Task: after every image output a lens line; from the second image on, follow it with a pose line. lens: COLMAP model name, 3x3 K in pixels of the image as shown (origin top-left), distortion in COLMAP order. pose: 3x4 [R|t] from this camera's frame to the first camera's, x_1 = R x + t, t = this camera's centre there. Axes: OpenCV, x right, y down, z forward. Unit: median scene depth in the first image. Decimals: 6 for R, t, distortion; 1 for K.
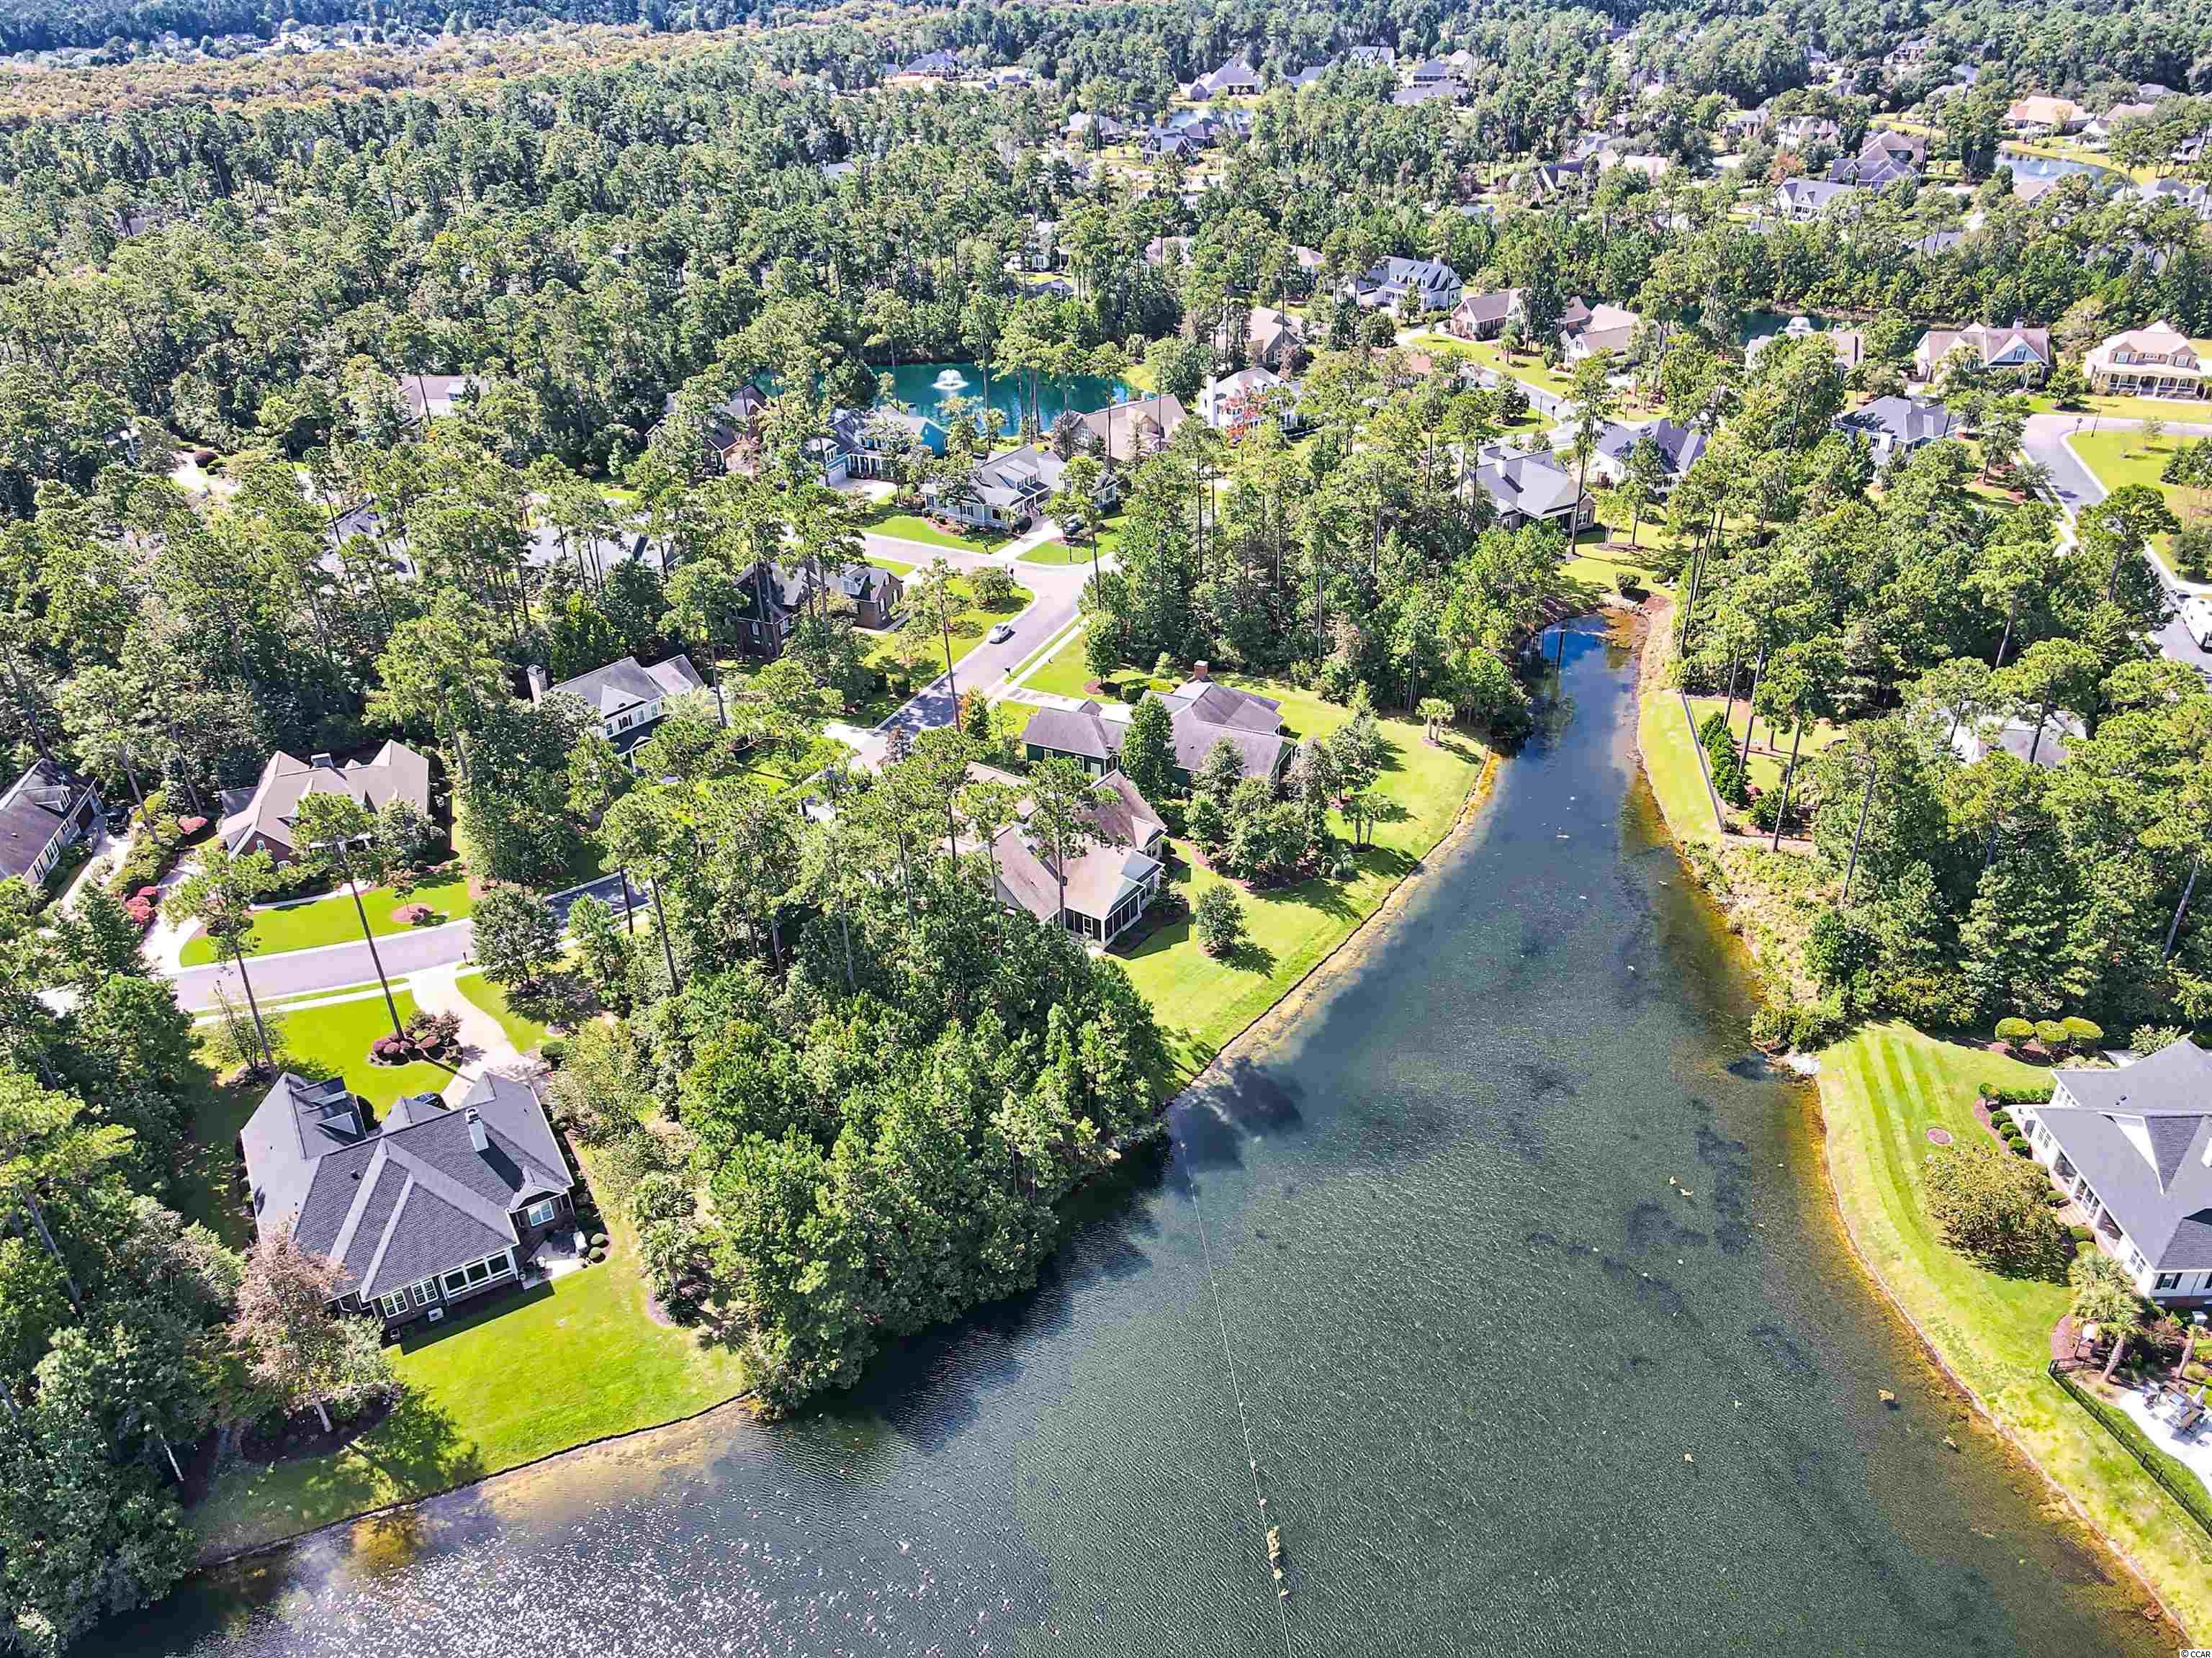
lens RADIAL K [[1615.1, 0, 1110.5], [0, 1615.1, 823.3], [0, 0, 1]] dist [-0.000862, 0.037218]
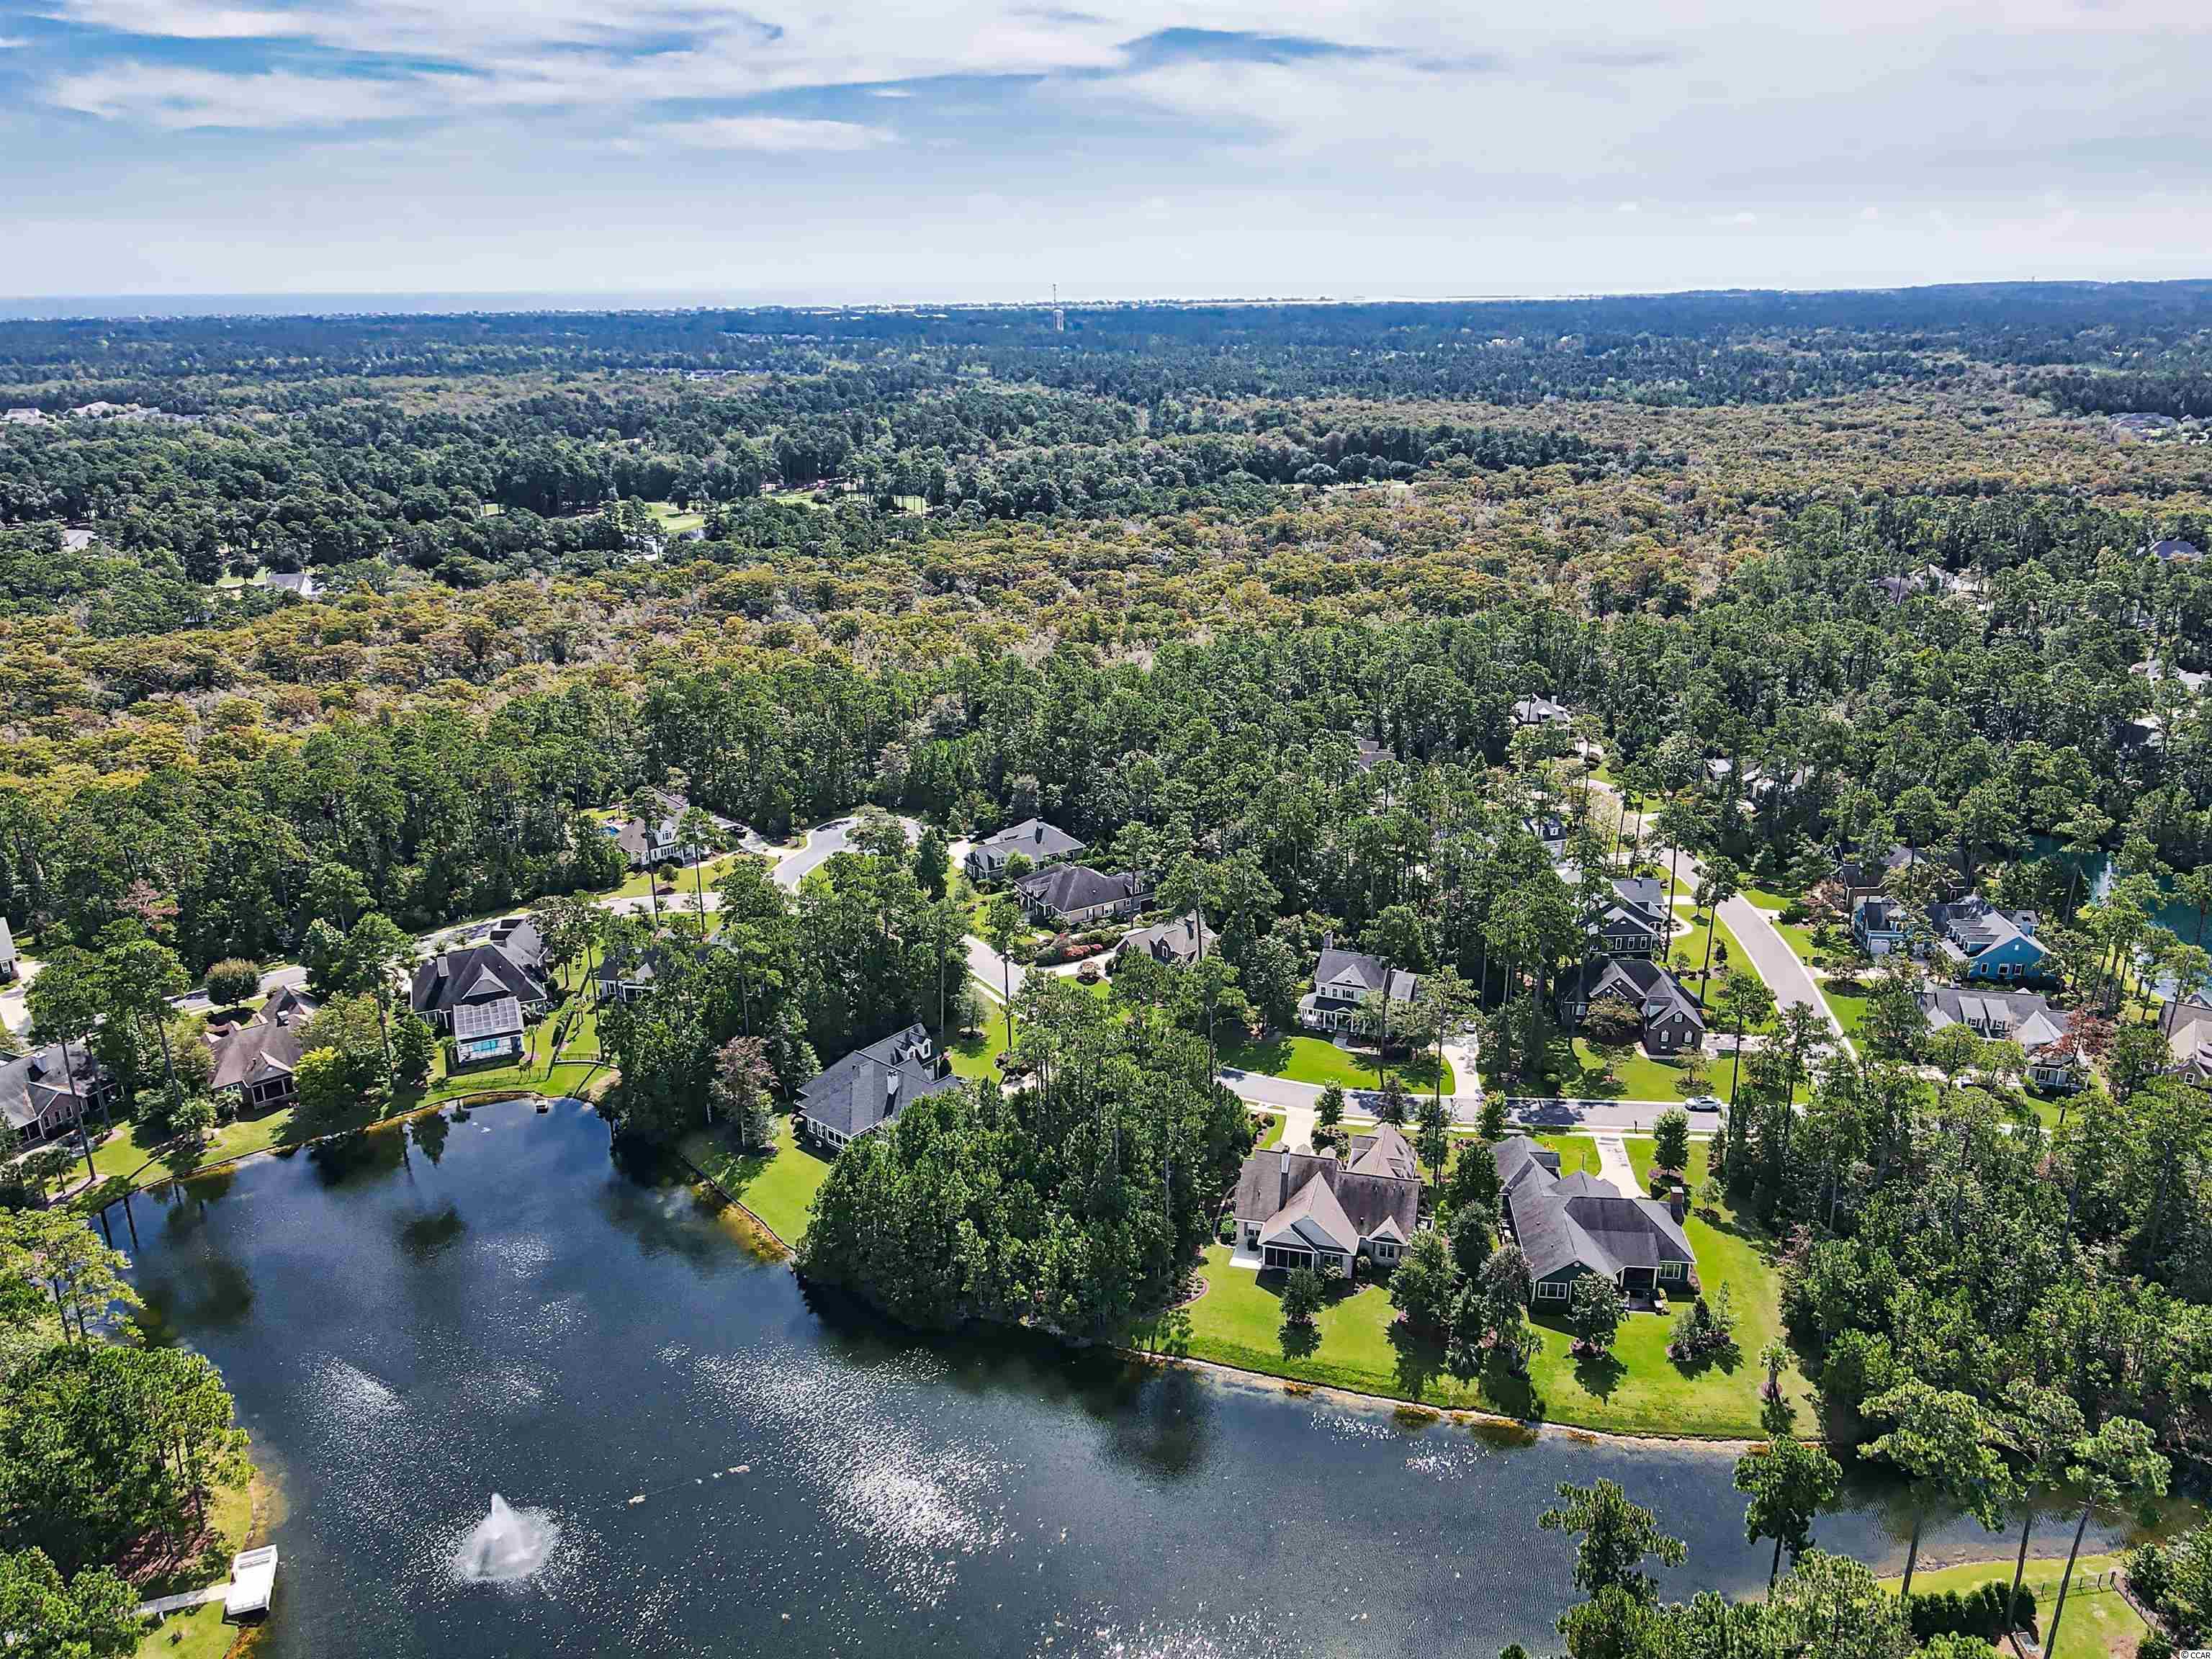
lens RADIAL K [[1615.2, 0, 1110.5], [0, 1615.2, 823.8], [0, 0, 1]] dist [-0.000862, 0.037218]
pose [[0.339702, 0.322773, -0.883414, 0.894161], [-0.473959, 0.870038, 0.135633, -0.316316], [0.812383, 0.372627, 0.448535, 0.203966]]
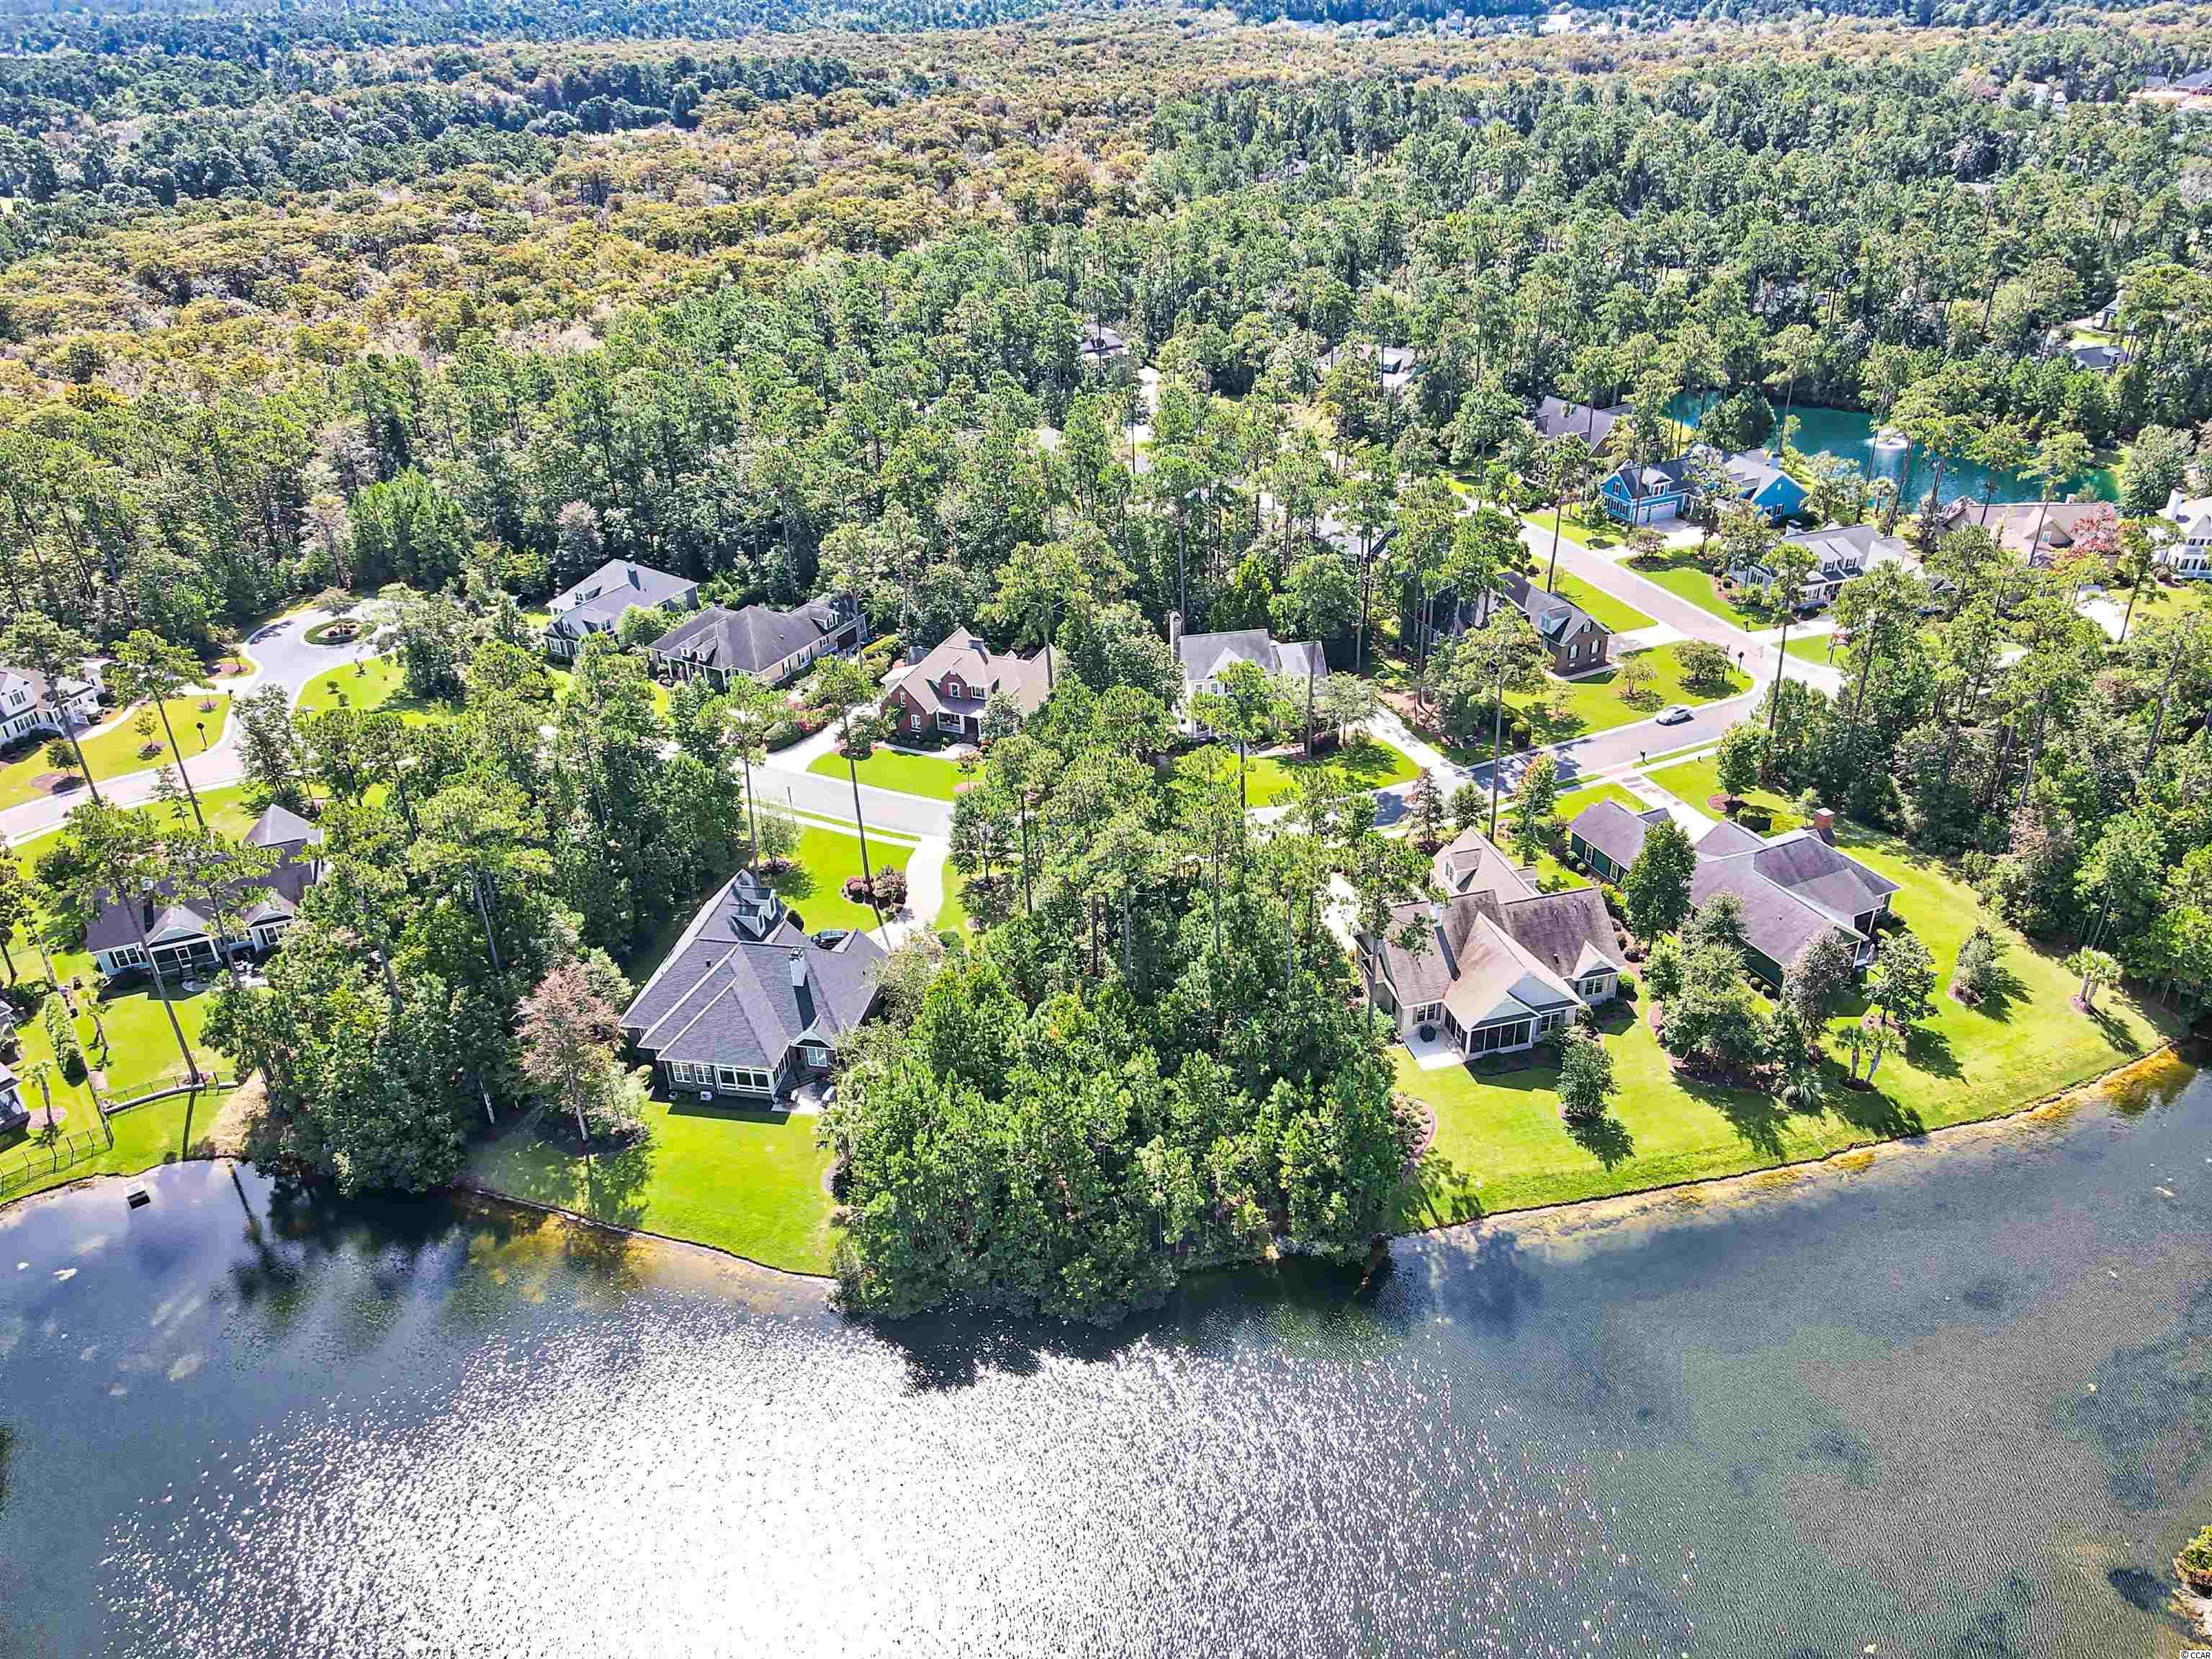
lens RADIAL K [[1615.2, 0, 1110.5], [0, 1615.2, 823.8], [0, 0, 1]] dist [-0.000862, 0.037218]
pose [[0.760371, 0.323394, -0.563251, 0.294463], [-0.319761, 0.941237, 0.108749, -0.077780], [0.565321, 0.097416, 0.819098, 0.124956]]
